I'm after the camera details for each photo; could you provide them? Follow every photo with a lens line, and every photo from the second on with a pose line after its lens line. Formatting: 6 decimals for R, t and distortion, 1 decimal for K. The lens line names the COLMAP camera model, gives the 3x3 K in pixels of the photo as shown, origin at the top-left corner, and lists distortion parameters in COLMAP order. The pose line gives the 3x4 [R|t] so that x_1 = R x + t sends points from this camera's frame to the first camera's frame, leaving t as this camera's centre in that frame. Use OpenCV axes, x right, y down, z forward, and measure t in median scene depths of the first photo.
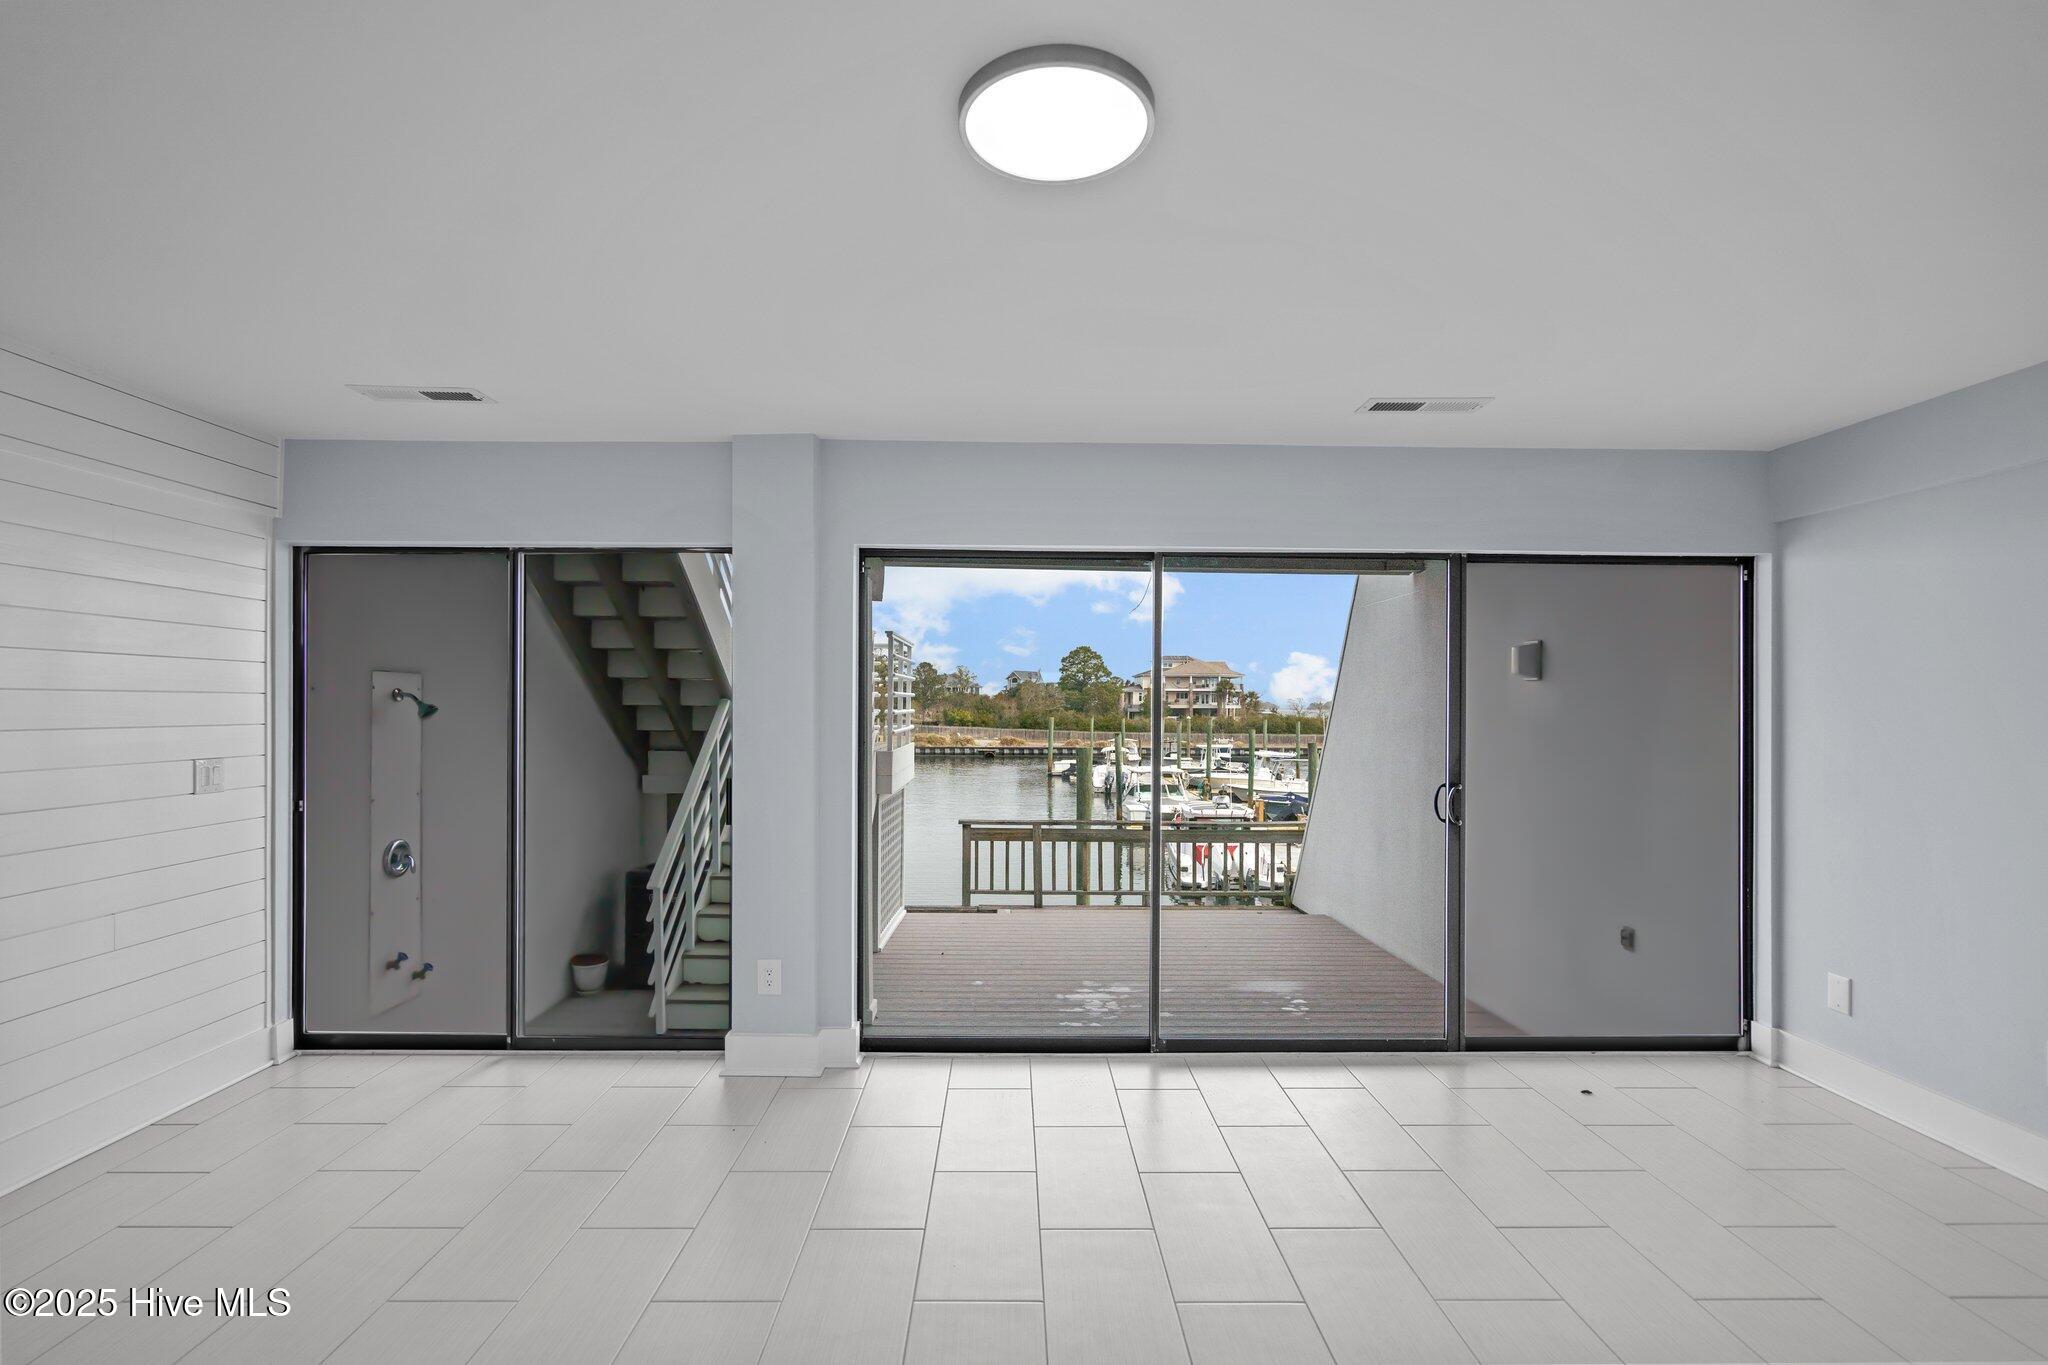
lens RADIAL K [[940.7, 0, 1028.0], [0, 940.7, 700.1], [0, 0, 1]] dist [-0.007709, 0.000517]
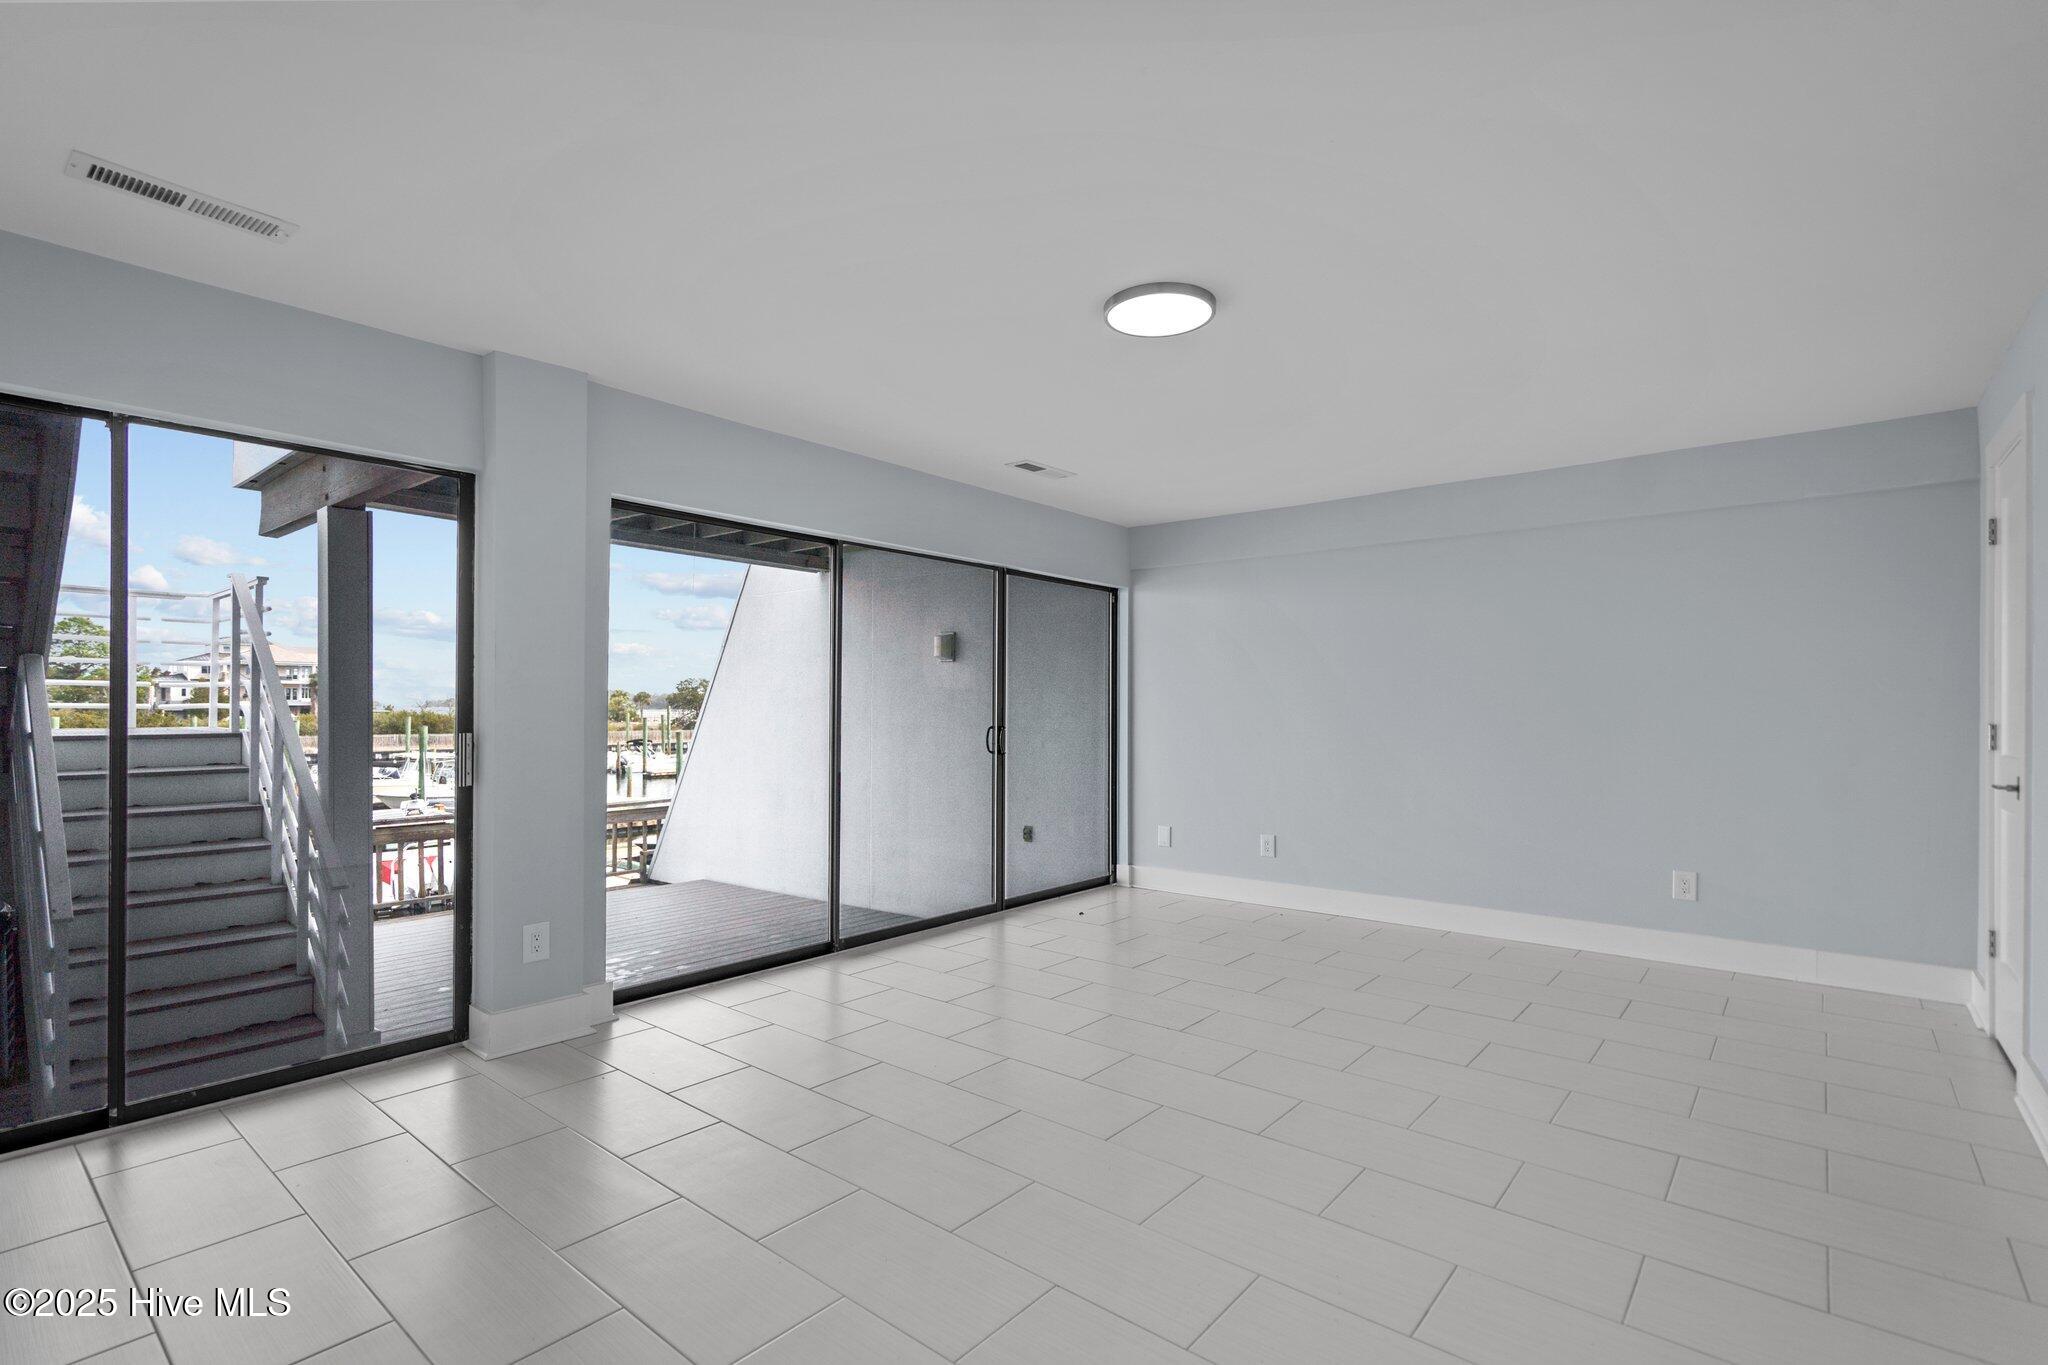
lens RADIAL K [[940.7, 0, 1036.2], [0, 940.7, 695.8], [0, 0, 1]] dist [-0.007709, 0.000517]
pose [[0.646276, 0.005657, 0.763083, -0.375580], [-0.004034, 0.999984, -0.003998, 0.029202], [-0.763093, -0.000494, 0.646288, 0.011610]]
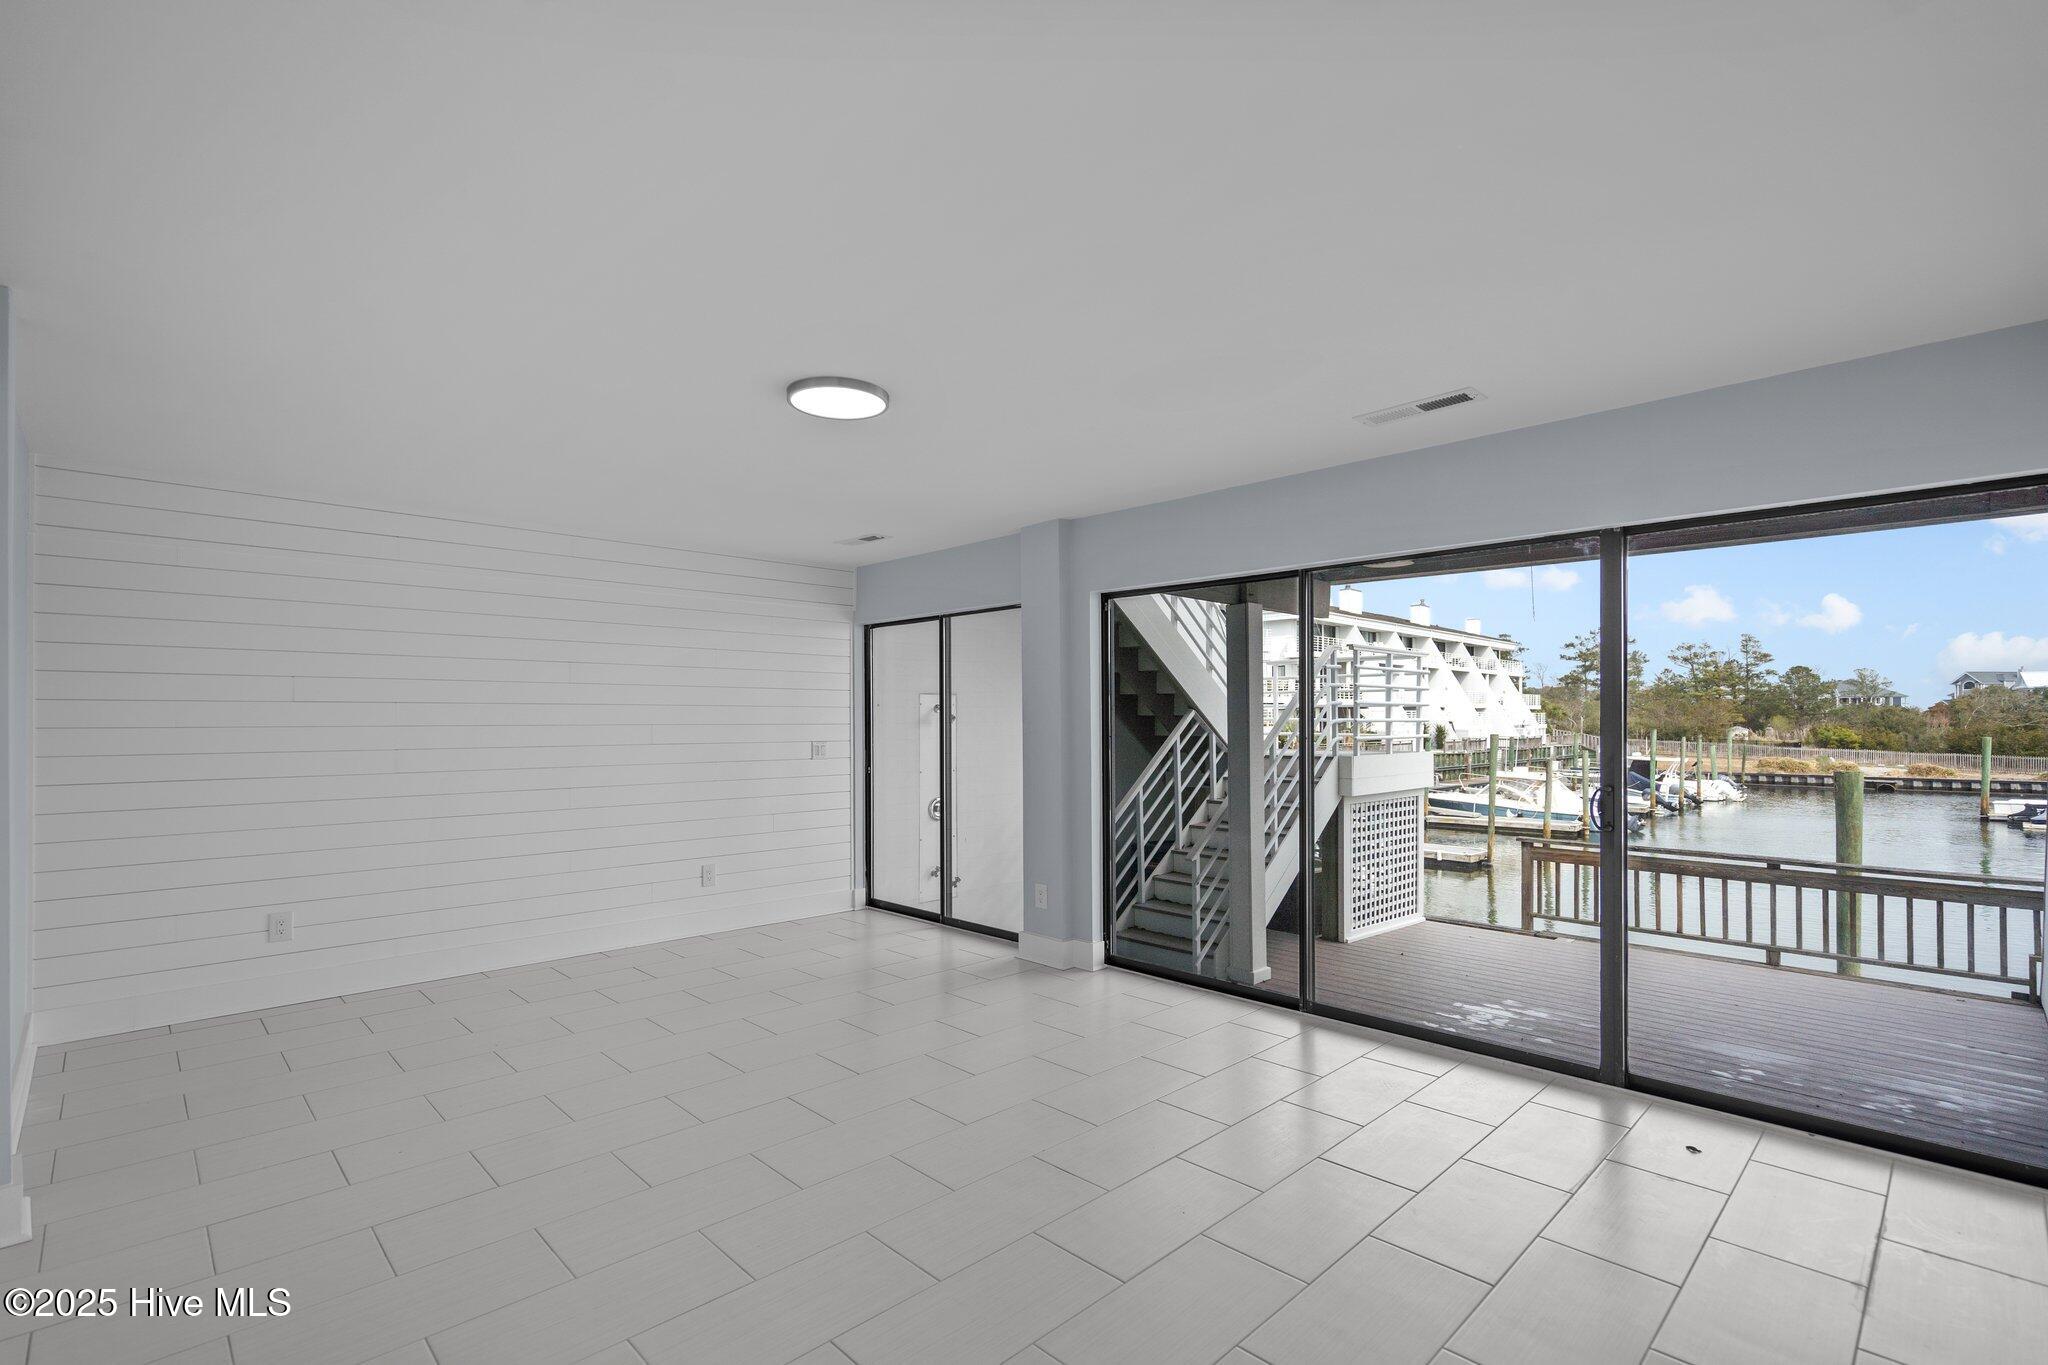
lens RADIAL K [[940.7, 0, 1018.5], [0, 940.7, 718.3], [0, 0, 1]] dist [-0.007709, 0.000517]
pose [[0.686526, -0.007915, -0.727062, 0.430276], [0.007987, 0.999963, -0.003344, 0.013220], [0.727061, -0.003511, 0.686564, -0.014479]]
